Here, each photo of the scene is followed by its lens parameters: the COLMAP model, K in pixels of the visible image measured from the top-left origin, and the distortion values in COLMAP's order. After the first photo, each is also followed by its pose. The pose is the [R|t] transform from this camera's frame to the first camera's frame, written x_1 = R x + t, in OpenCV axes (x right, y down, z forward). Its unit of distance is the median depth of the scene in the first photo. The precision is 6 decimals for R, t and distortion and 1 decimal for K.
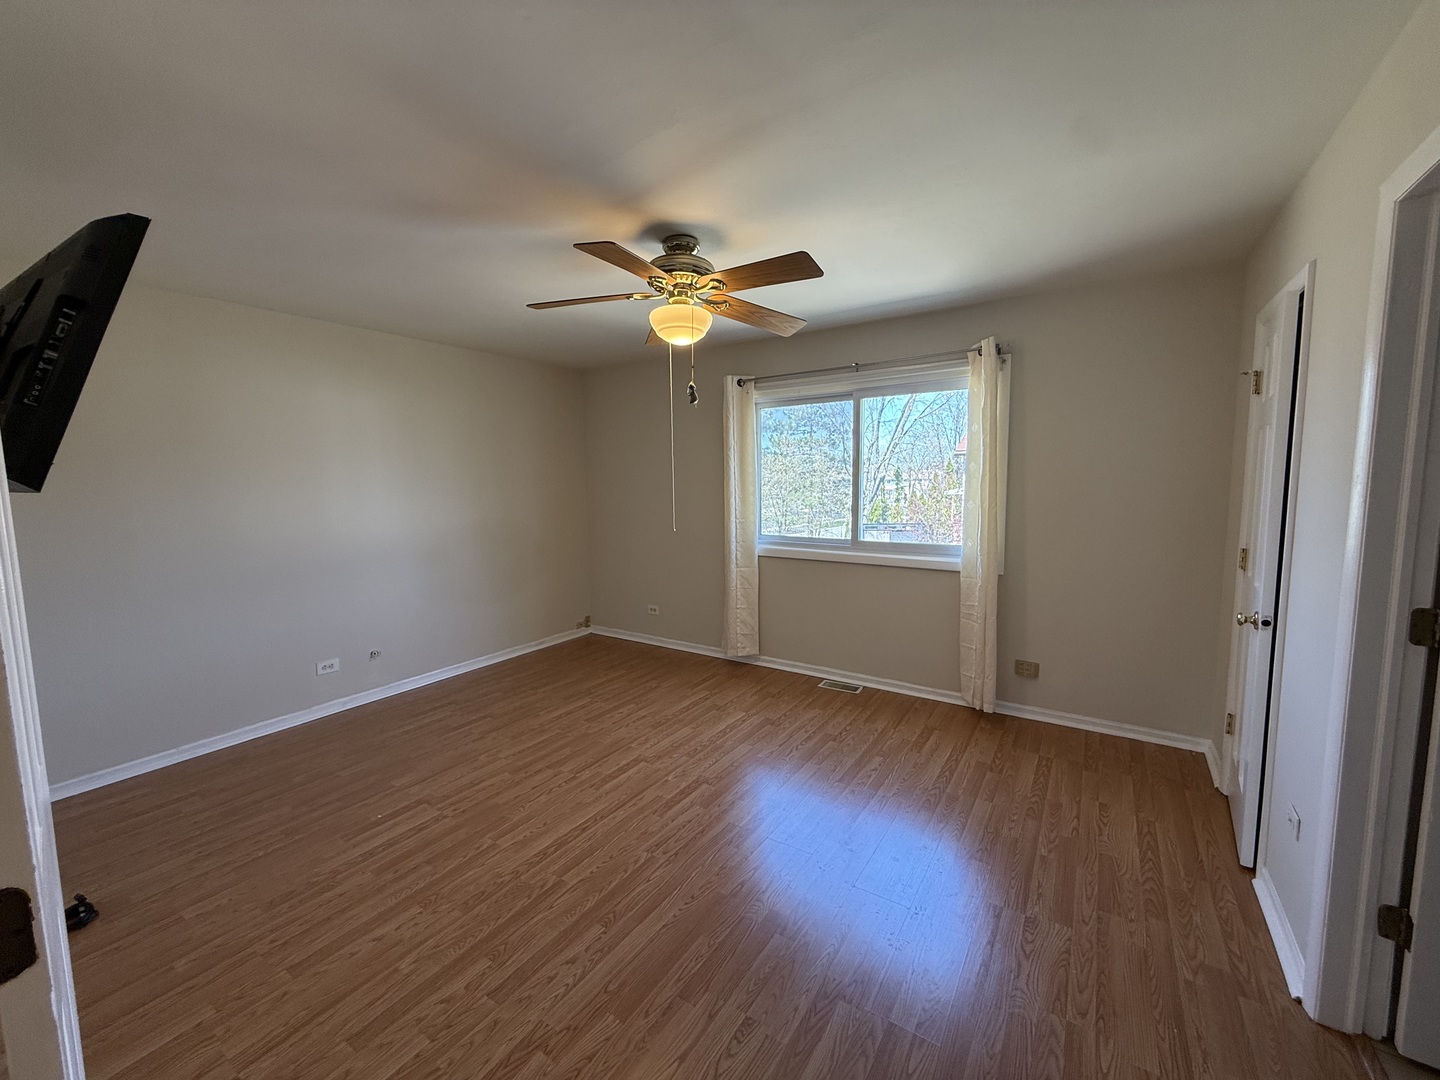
lens RADIAL K [[573.7, 0, 719.5], [0, 573.7, 538.6], [0, 0, 1]] dist [-0.000893, 0.000940]
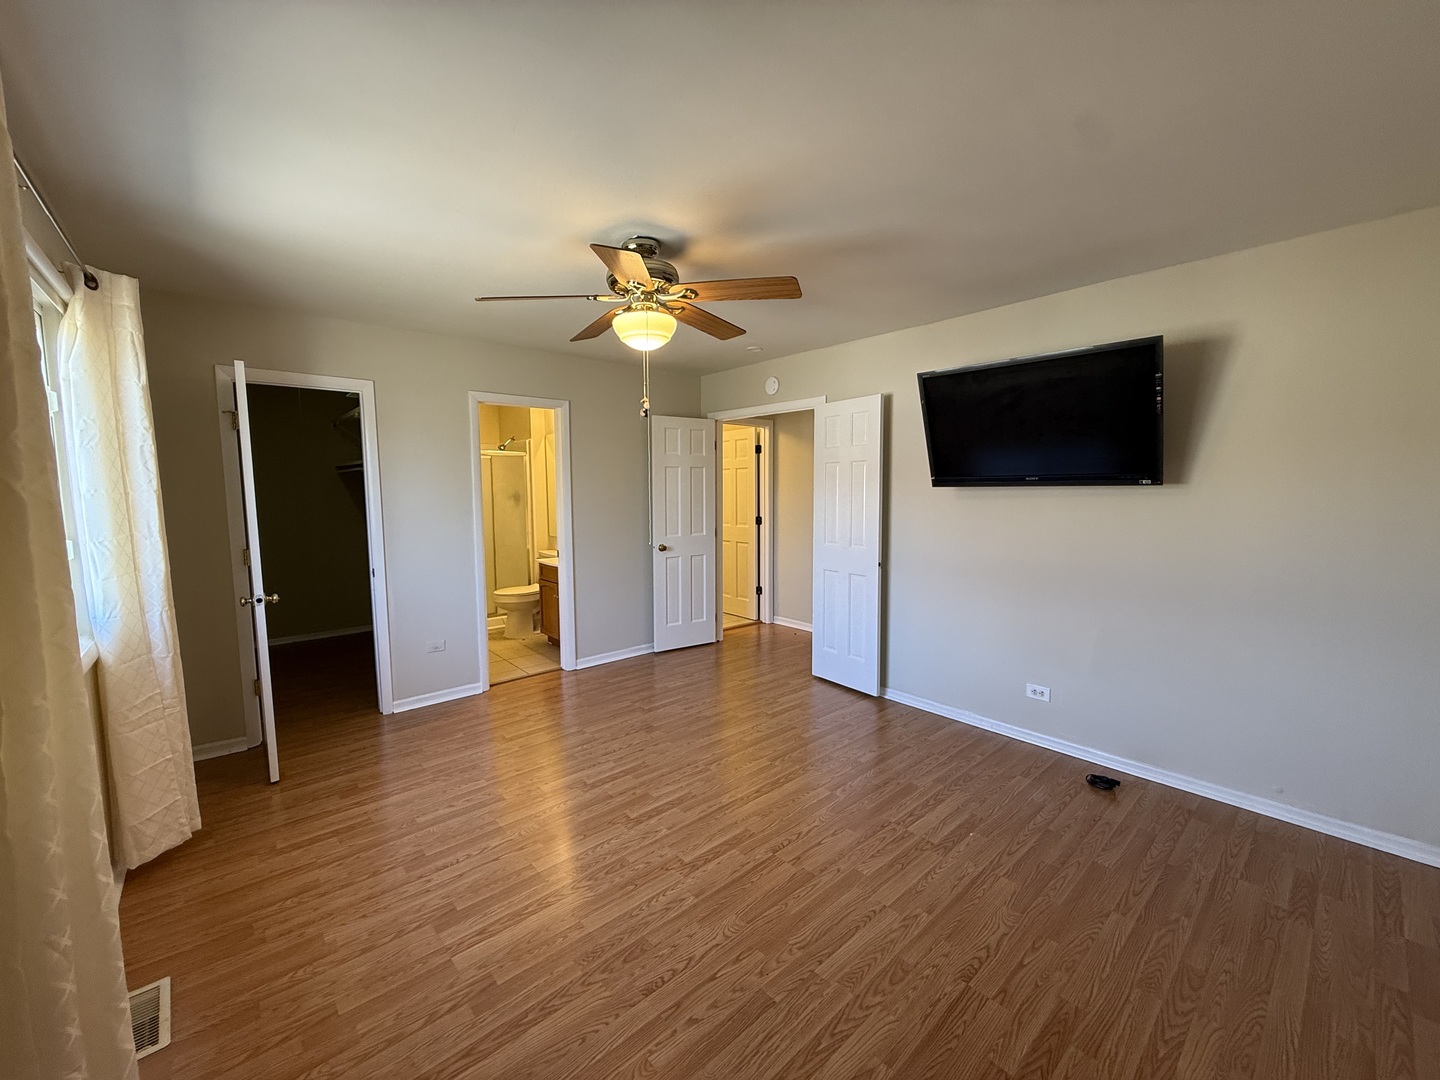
lens RADIAL K [[573.7, 0, 710.0], [0, 573.7, 537.3], [0, 0, 1]] dist [-0.000893, 0.000940]
pose [[-0.962788, -0.001317, 0.270255, -0.368033], [0.049552, 0.982175, 0.181317, -0.162541], [-0.265677, 0.187962, -0.945561, 1.635341]]
